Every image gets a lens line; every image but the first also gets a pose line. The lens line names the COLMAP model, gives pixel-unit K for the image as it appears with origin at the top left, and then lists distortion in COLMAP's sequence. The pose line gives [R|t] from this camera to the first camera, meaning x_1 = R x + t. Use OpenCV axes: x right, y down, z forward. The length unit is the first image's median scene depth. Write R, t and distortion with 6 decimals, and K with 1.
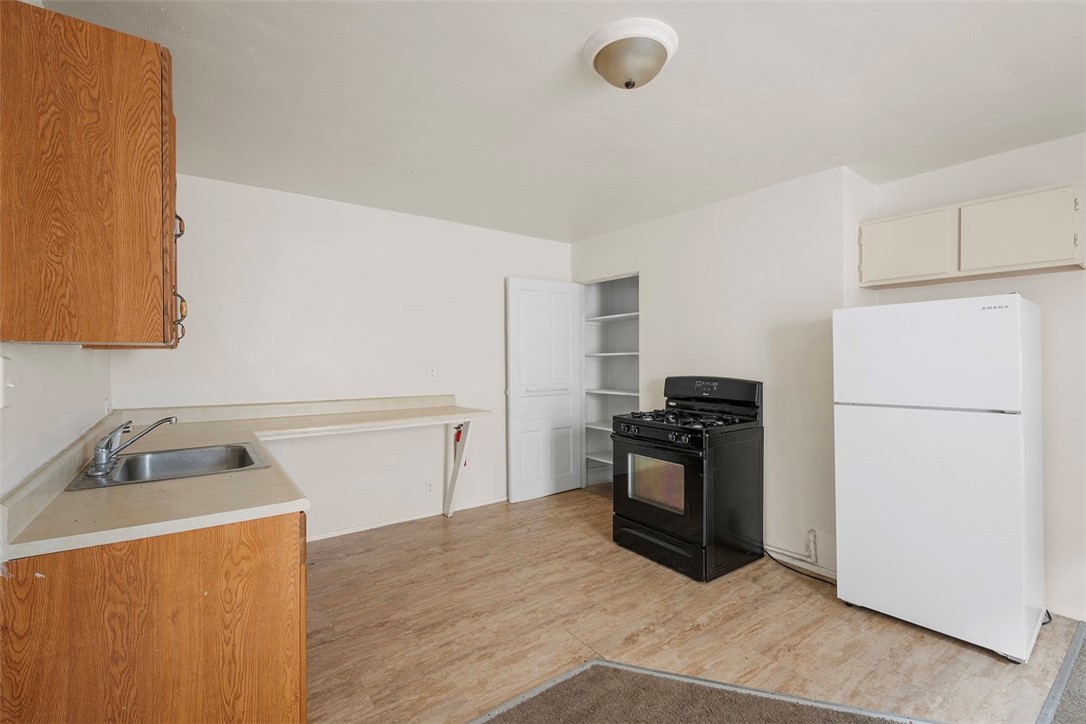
lens RADIAL K [[480.0, 0, 543.0], [0, 480.0, 362.0], [0, 0, 1]] dist [0.001727, 0.000309]
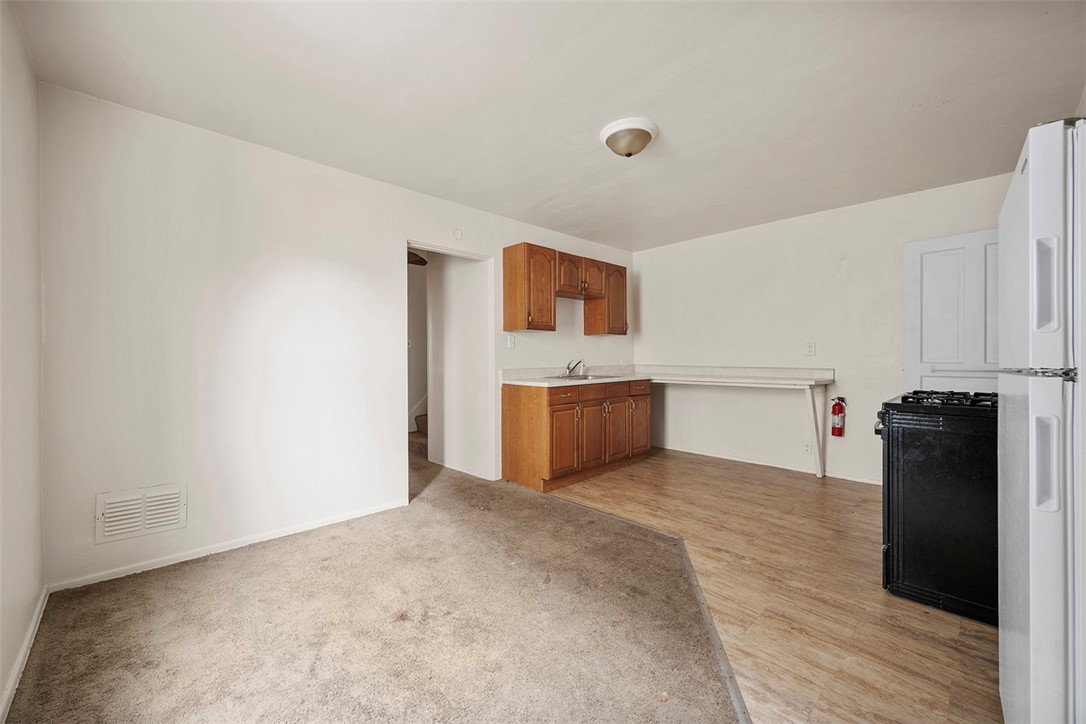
lens RADIAL K [[424.6, 0, 543.0], [0, 424.6, 362.0], [0, 0, 1]] dist [0.000765, 0.000087]
pose [[0.130783, 0.012918, -0.991327, 1.144776], [-0.008734, 0.999891, 0.011877, 0.078788], [0.991372, 0.007105, 0.130882, 0.381818]]
